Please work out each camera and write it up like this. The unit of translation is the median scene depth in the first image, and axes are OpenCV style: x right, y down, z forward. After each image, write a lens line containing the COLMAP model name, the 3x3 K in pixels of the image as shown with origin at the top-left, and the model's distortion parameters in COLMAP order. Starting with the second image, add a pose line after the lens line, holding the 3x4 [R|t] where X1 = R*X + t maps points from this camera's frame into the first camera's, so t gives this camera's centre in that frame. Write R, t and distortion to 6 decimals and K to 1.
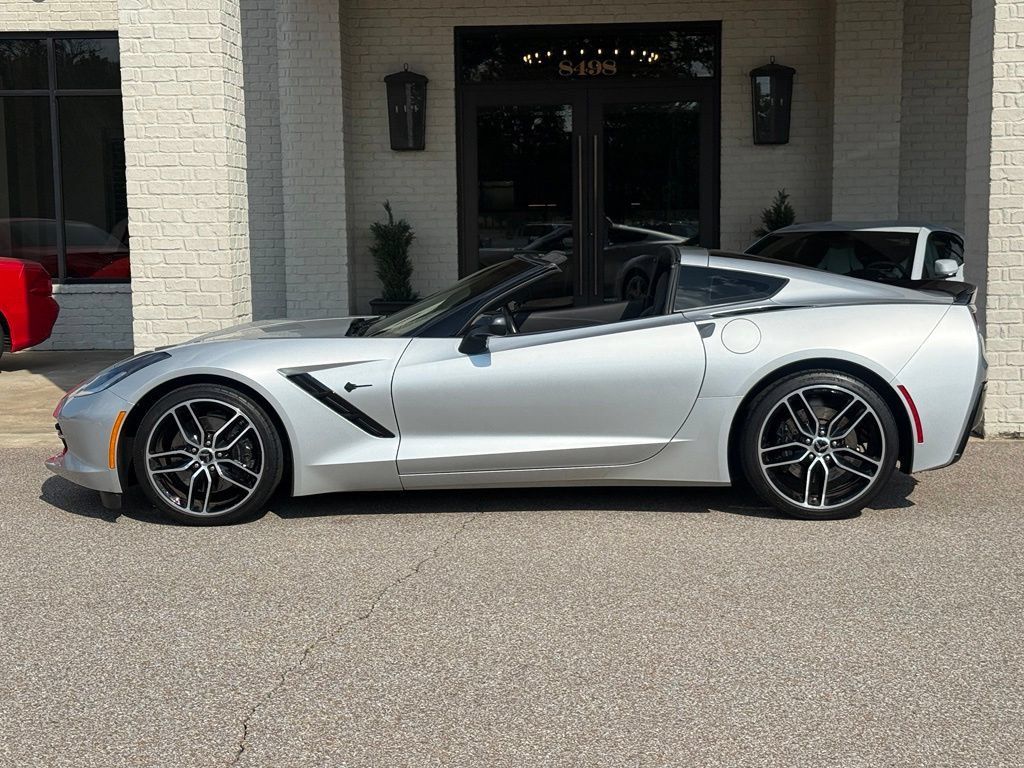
lens RADIAL K [[1628.4, 0, 508.0], [0, 1628.4, 390.7], [0, 0, 1]] dist [0.132282, 0.000000]
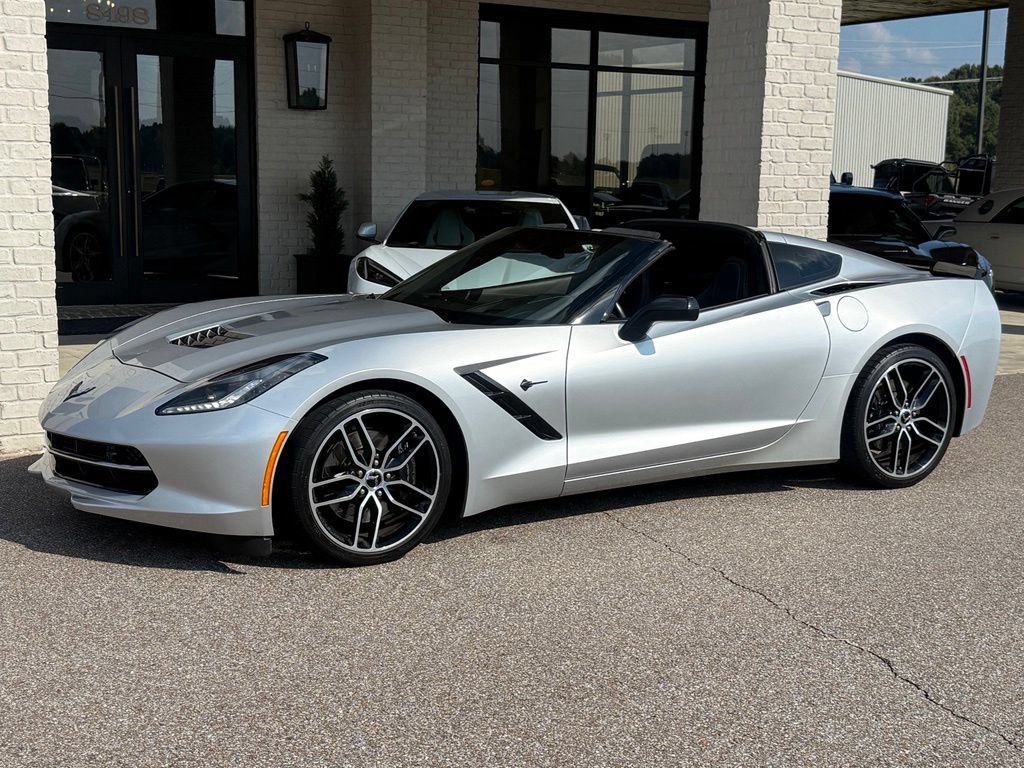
lens RADIAL K [[1427.2, 0, 512.9], [0, 1427.2, 390.4], [0, 0, 1]] dist [0.117020, 0.000000]
pose [[0.827870, -0.055680, 0.558150, -0.396992], [0.031276, 0.998095, 0.053178, -0.030037], [-0.560048, -0.026568, 0.828034, 0.287138]]
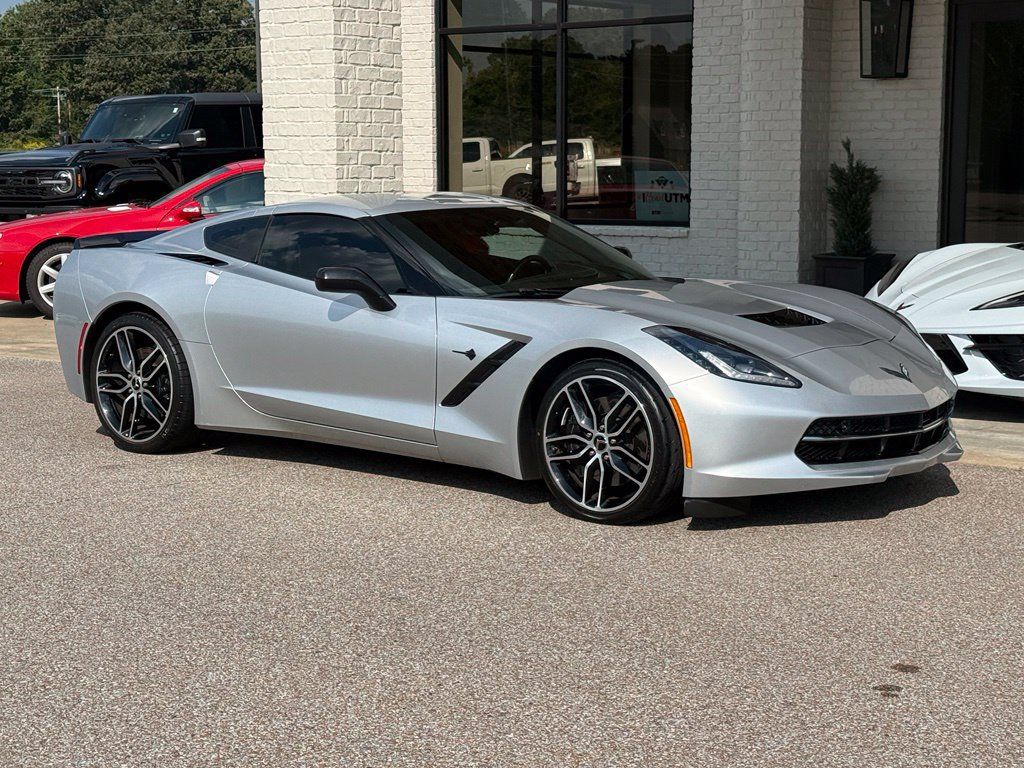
lens RADIAL K [[1863.6, 0, 521.4], [0, 1863.6, 379.6], [0, 0, 1]] dist [0.141321, 0.000000]
pose [[0.813403, 0.083390, -0.575692, 0.590308], [-0.072078, 0.996493, 0.042503, -0.031298], [0.577217, 0.006923, 0.816561, 0.155716]]
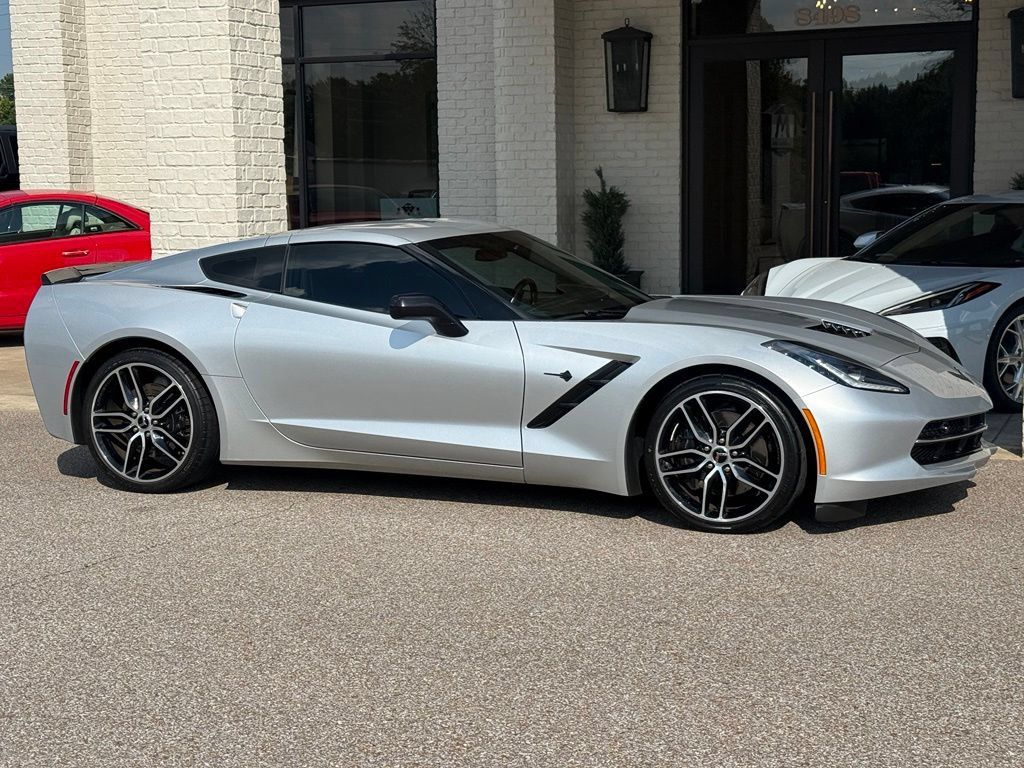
lens RADIAL K [[1699.6, 0, 517.5], [0, 1699.6, 390.5], [0, 0, 1]] dist [0.141419, 0.000000]
pose [[0.943323, 0.042539, -0.329138, 0.340067], [-0.035571, 0.998998, 0.027168, -0.019806], [0.329964, -0.013920, 0.943891, 0.089317]]
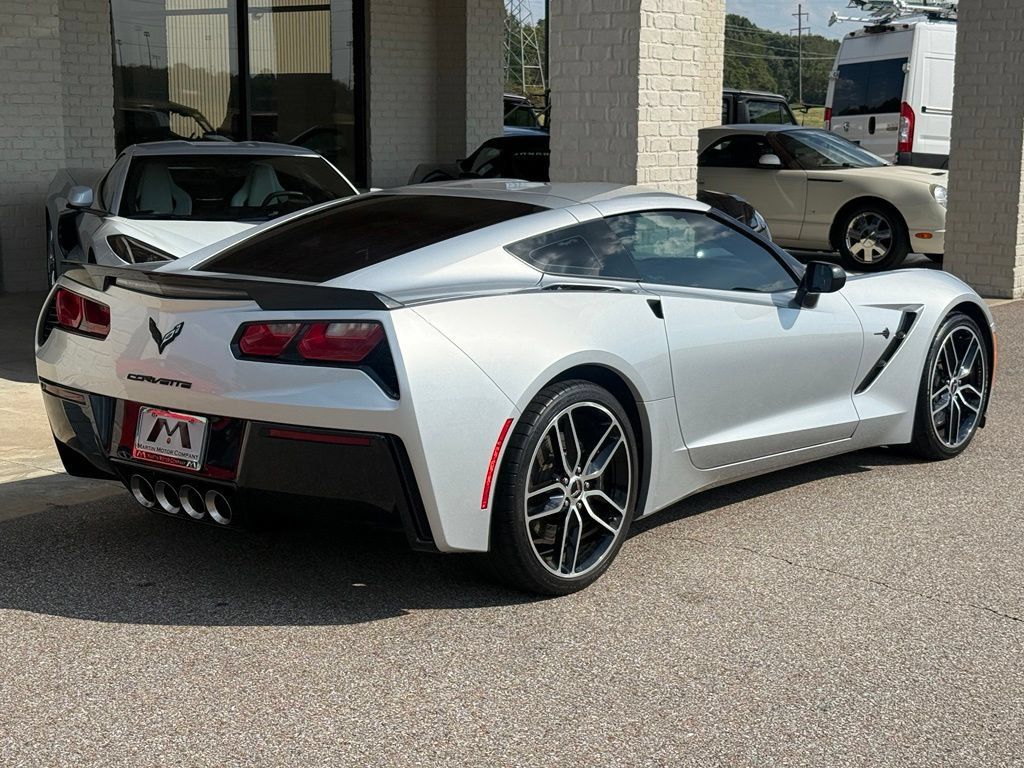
lens RADIAL K [[1699.6, 0, 511.9], [0, 1699.6, 390.7], [0, 0, 1]] dist [0.141419, 0.000000]
pose [[0.577891, -0.116370, 0.807775, -0.551752], [0.075358, 0.993162, 0.089166, -0.058654], [-0.812627, 0.009344, 0.582709, 0.496277]]
